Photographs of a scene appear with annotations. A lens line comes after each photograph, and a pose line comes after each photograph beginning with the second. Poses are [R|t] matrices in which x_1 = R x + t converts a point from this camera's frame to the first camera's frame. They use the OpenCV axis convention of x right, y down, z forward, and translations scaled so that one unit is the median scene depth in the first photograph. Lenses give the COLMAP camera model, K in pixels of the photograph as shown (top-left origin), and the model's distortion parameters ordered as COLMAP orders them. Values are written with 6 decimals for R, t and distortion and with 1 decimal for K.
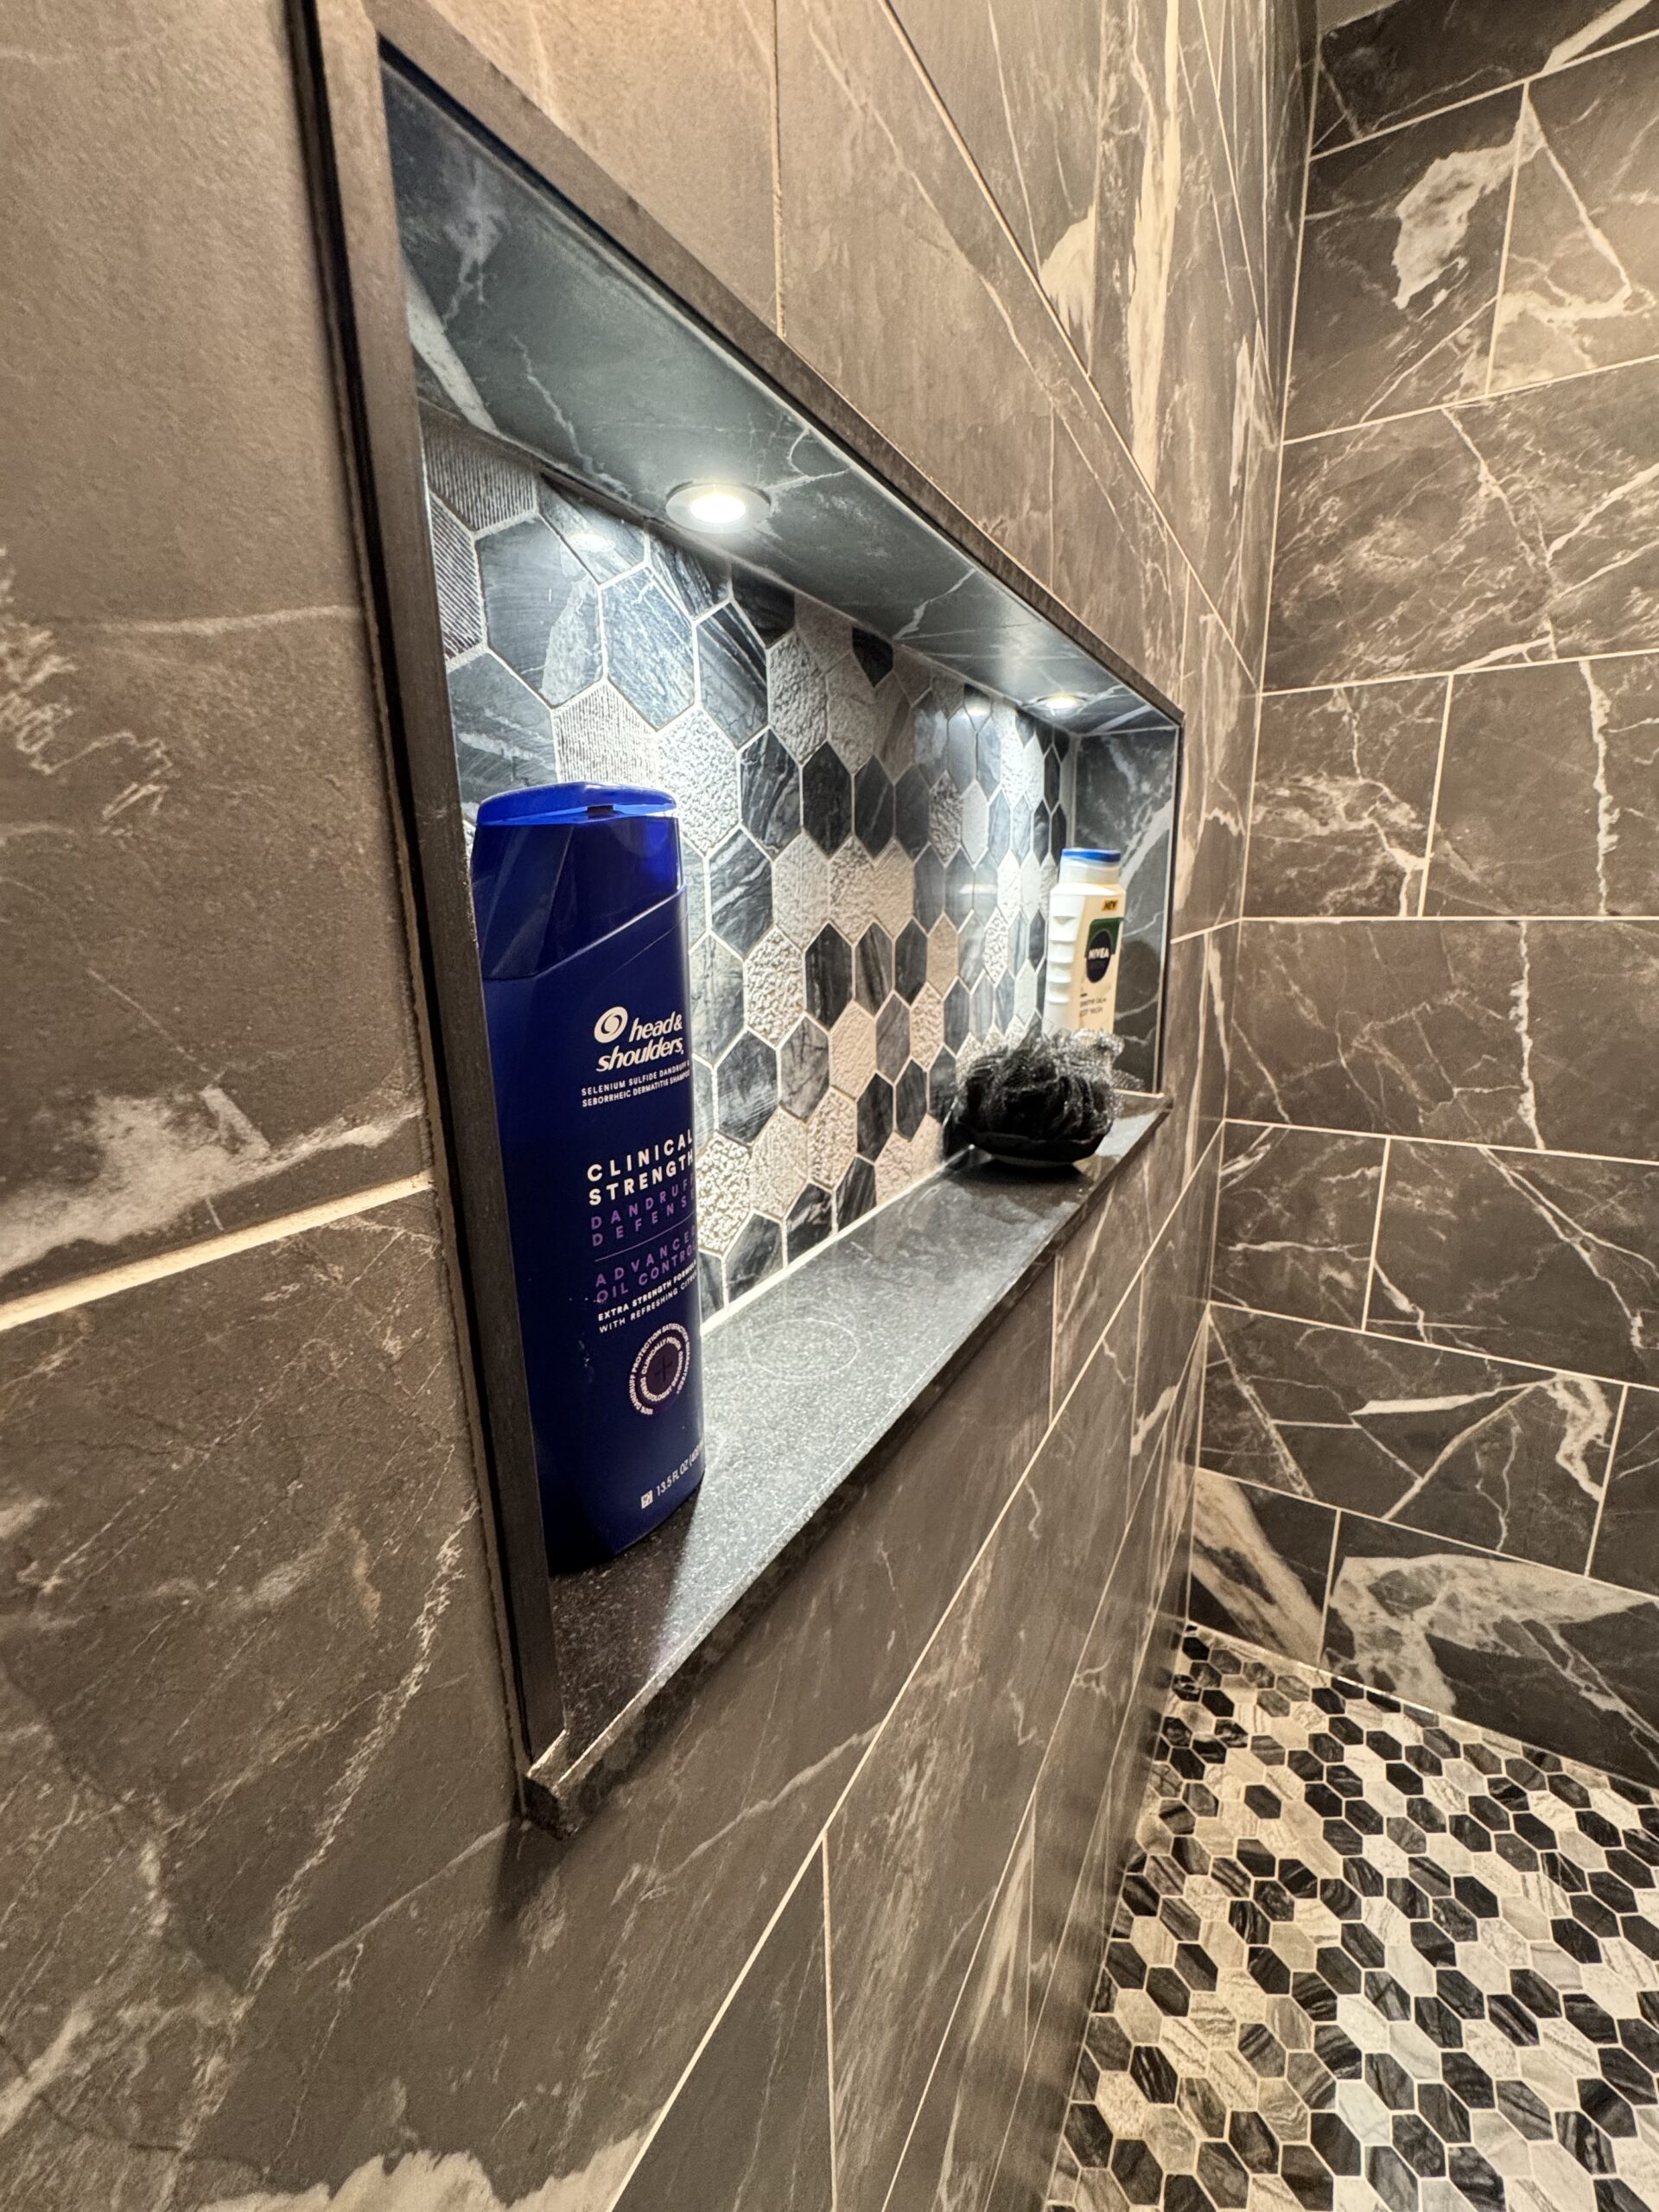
lens RADIAL K [[883.8, 0, 832.9], [0, 883.8, 1105.4], [0, 0, 1]] dist [-0.002269, -0.000283]
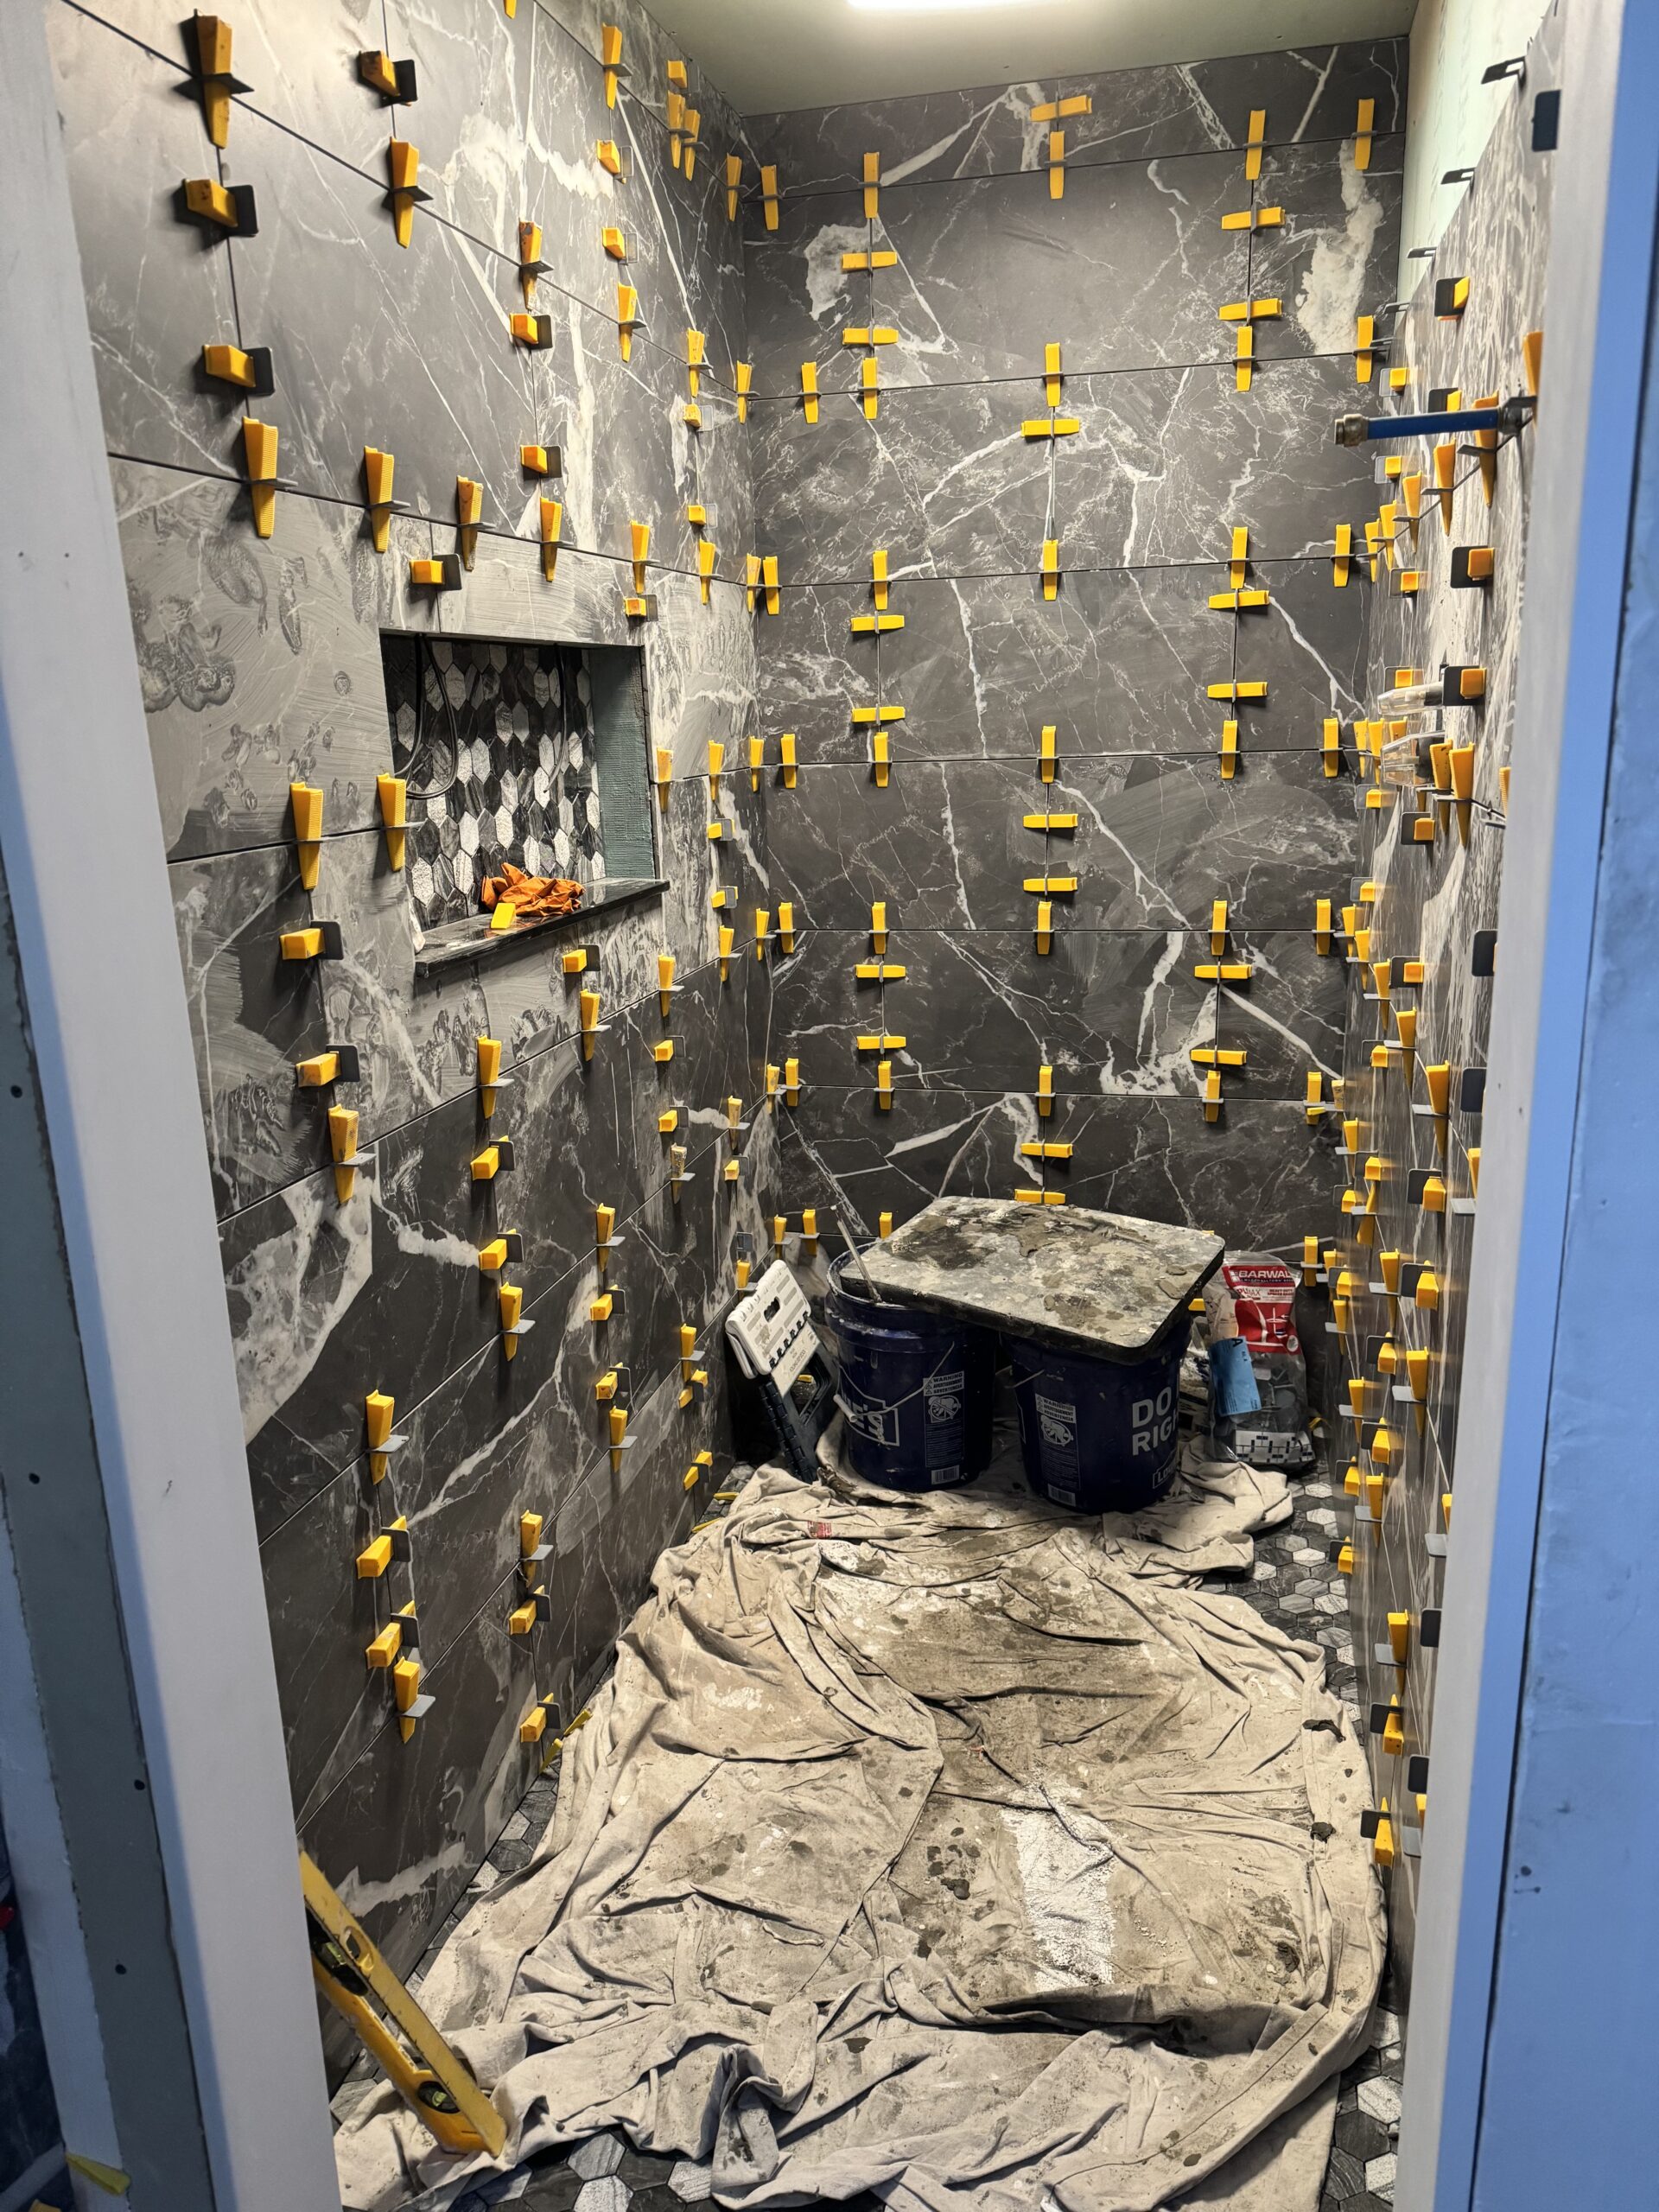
lens RADIAL K [[1548.2, 0, 822.7], [0, 1548.2, 1121.7], [0, 0, 1]] dist [0.065941, -0.087286]
pose [[0.961617, -0.080709, 0.262258, -0.095647], [0.074585, 0.996660, 0.033241, 0.277229], [-0.264065, -0.012405, 0.964425, -1.403237]]
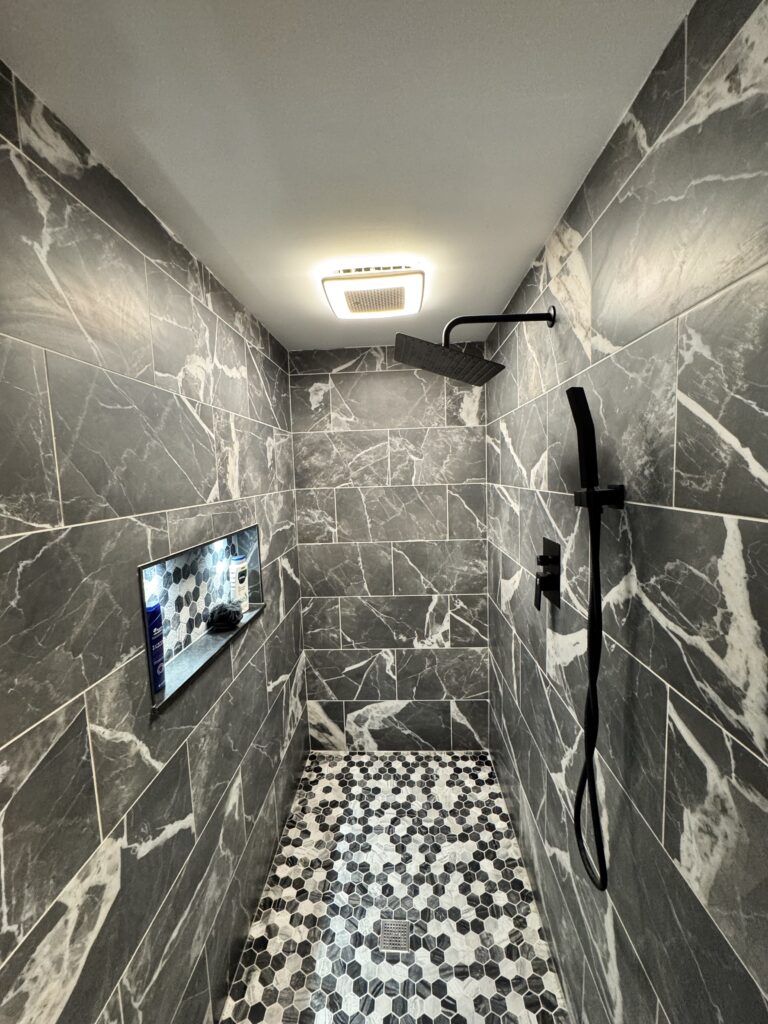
lens RADIAL K [[409.2, 0, 385.1], [0, 409.2, 512.3], [0, 0, 1]] dist [-0.002269, -0.000283]
pose [[0.888107, -0.055227, 0.456306, 0.002175], [0.122936, 0.985128, -0.120040, -0.107648], [-0.442890, 0.162705, 0.881689, -0.884790]]
